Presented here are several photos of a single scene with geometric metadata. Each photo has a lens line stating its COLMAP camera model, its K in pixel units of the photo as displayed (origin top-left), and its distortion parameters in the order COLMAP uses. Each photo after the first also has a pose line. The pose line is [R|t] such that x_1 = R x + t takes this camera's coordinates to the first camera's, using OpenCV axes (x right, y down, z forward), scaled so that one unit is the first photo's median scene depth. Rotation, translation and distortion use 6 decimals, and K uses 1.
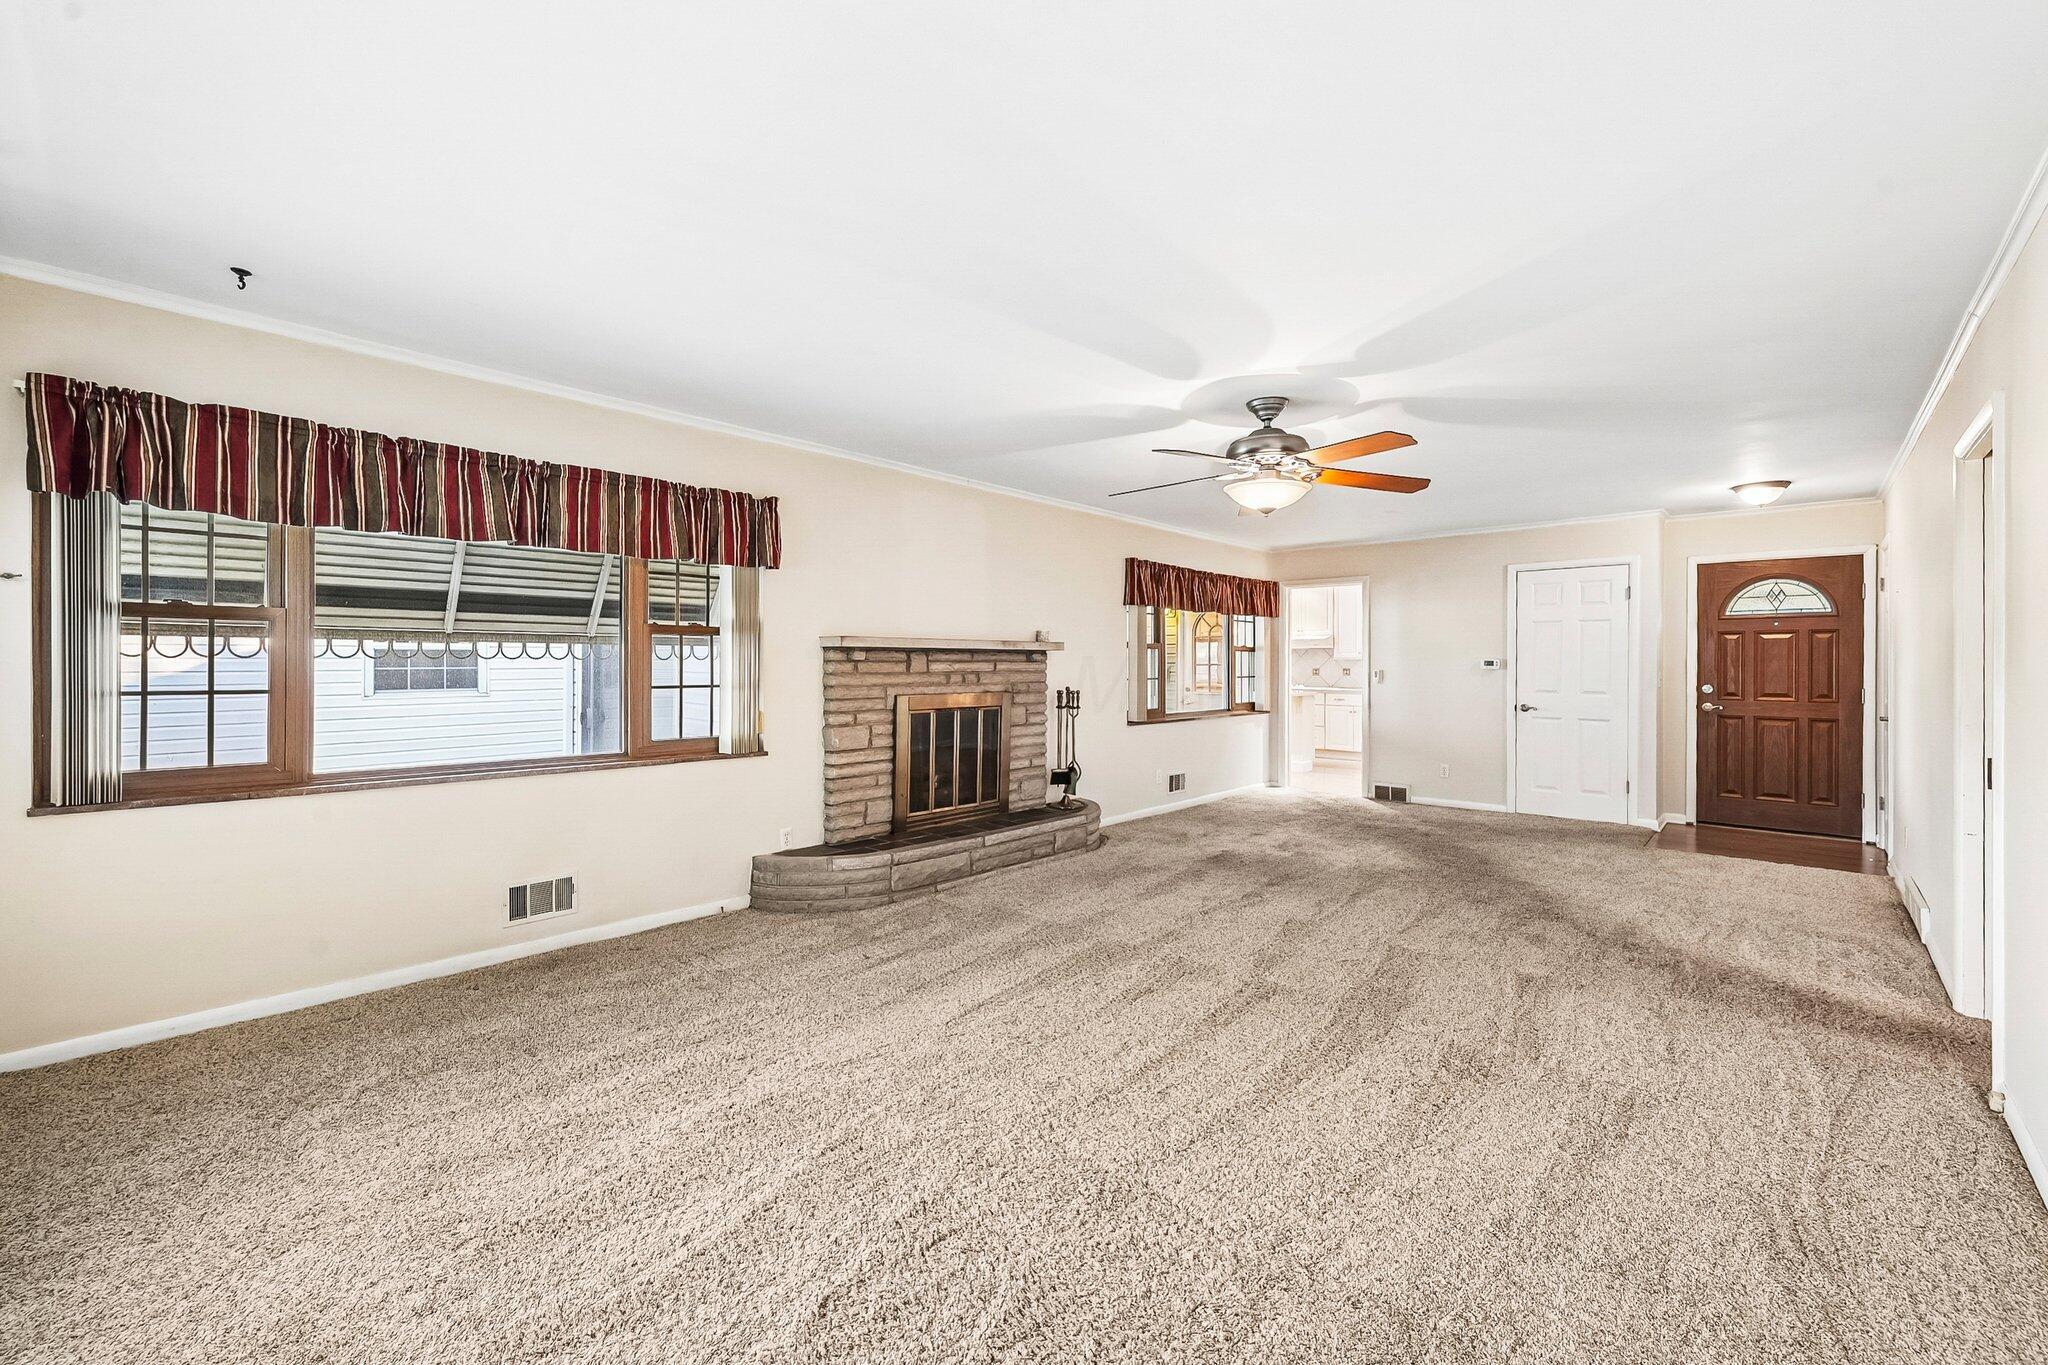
lens RADIAL K [[819.2, 0, 1017.7], [0, 819.2, 663.7], [0, 0, 1]] dist [-0.001736, -0.000744]
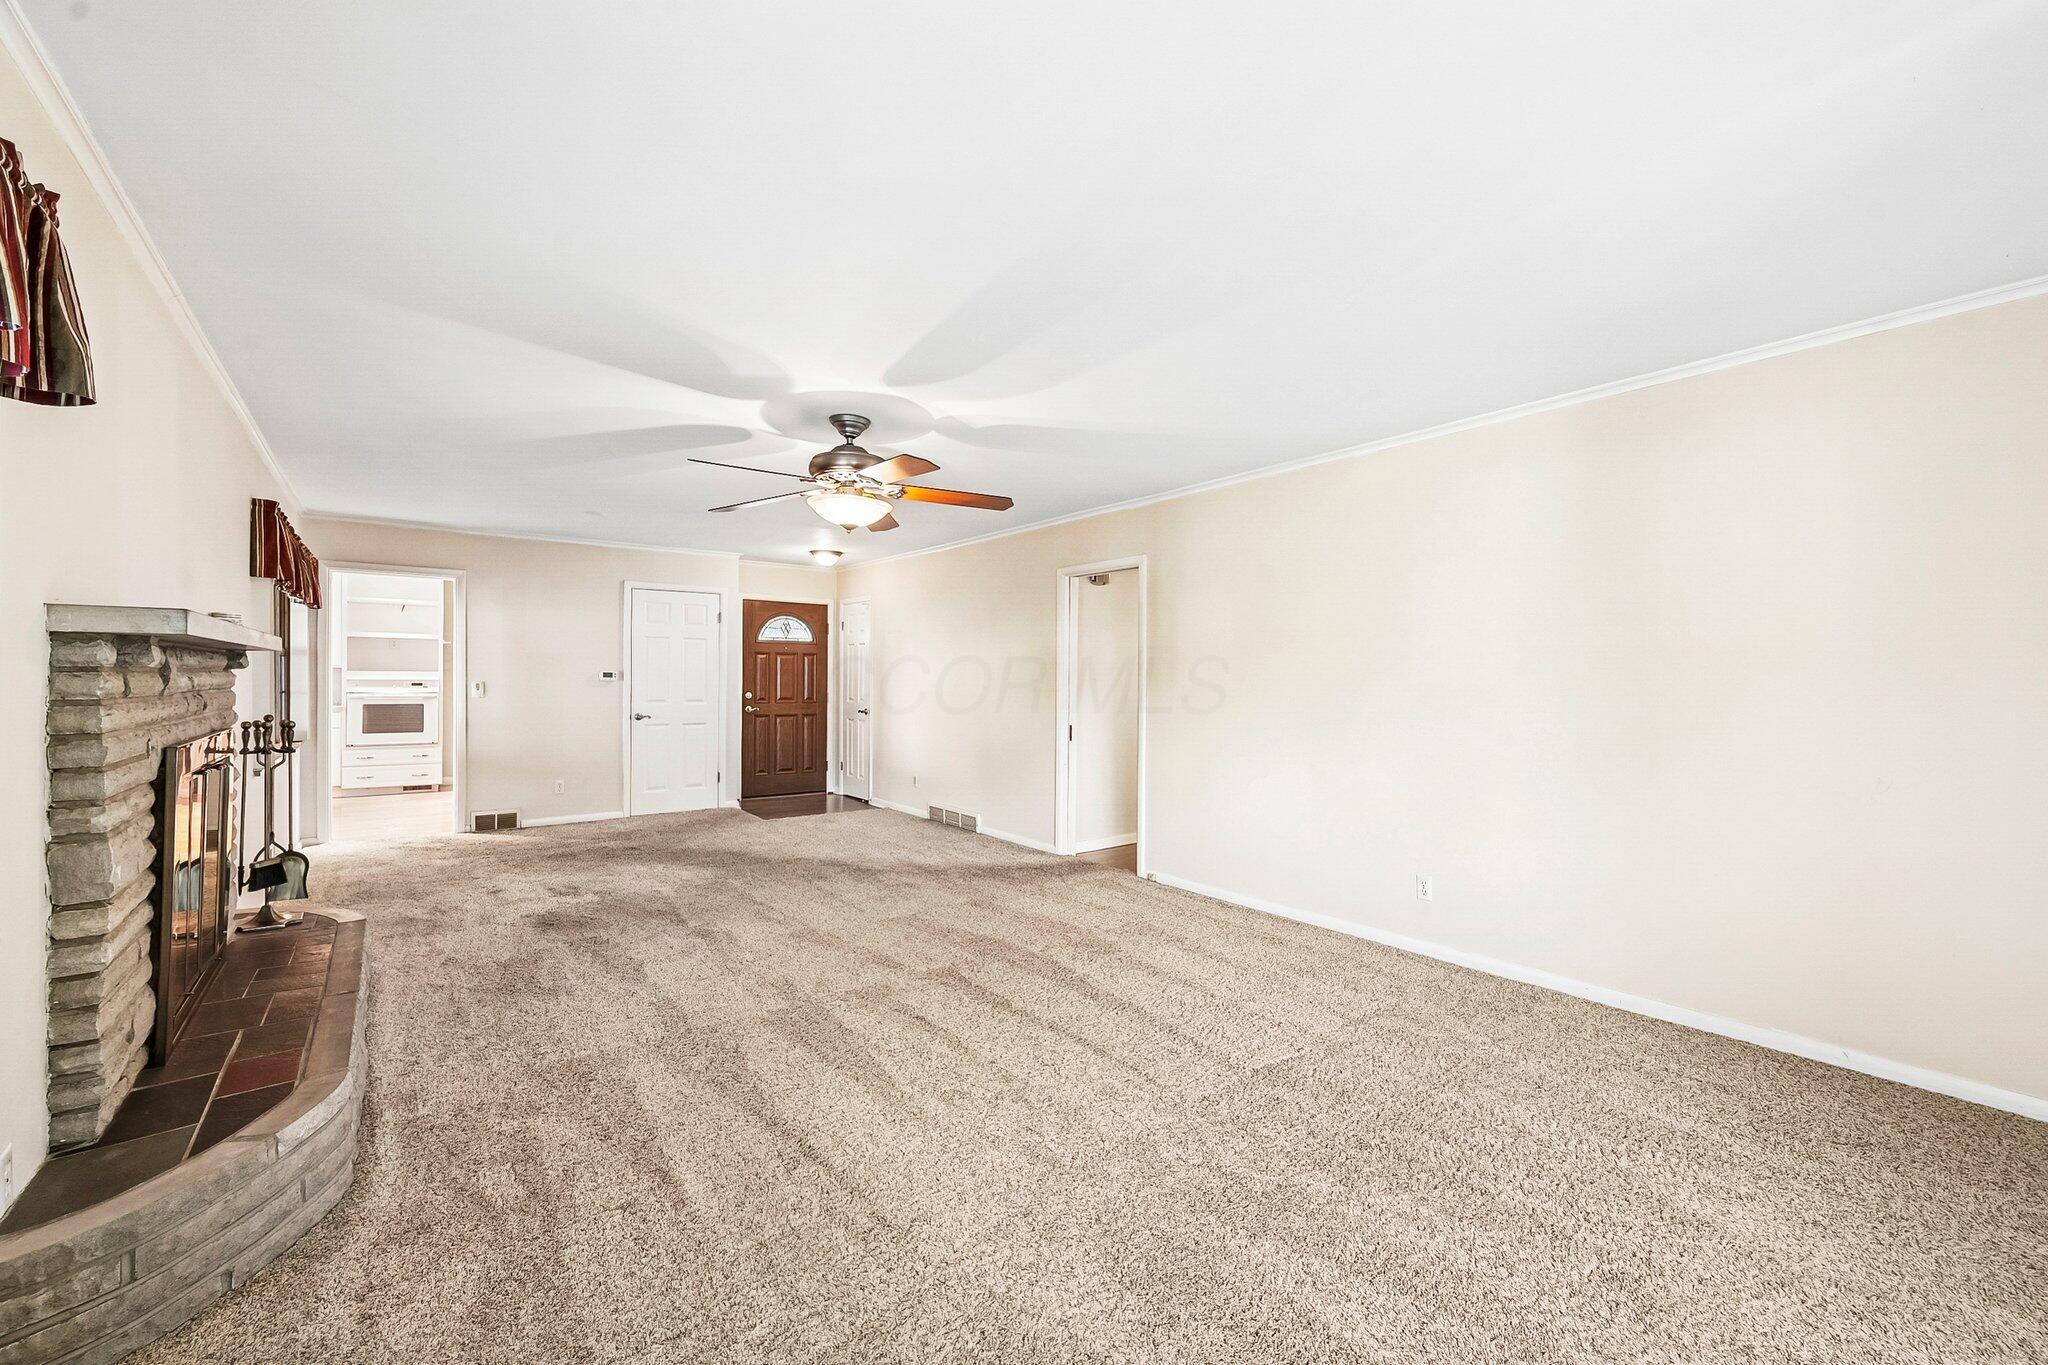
lens RADIAL K [[819.2, 0, 1015.1], [0, 819.2, 689.5], [0, 0, 1]] dist [-0.001736, -0.000744]
pose [[0.168974, -0.014005, 0.985521, -0.455214], [-0.007584, 0.999851, 0.015509, -0.002353], [-0.985591, -0.010094, 0.168842, 0.432230]]
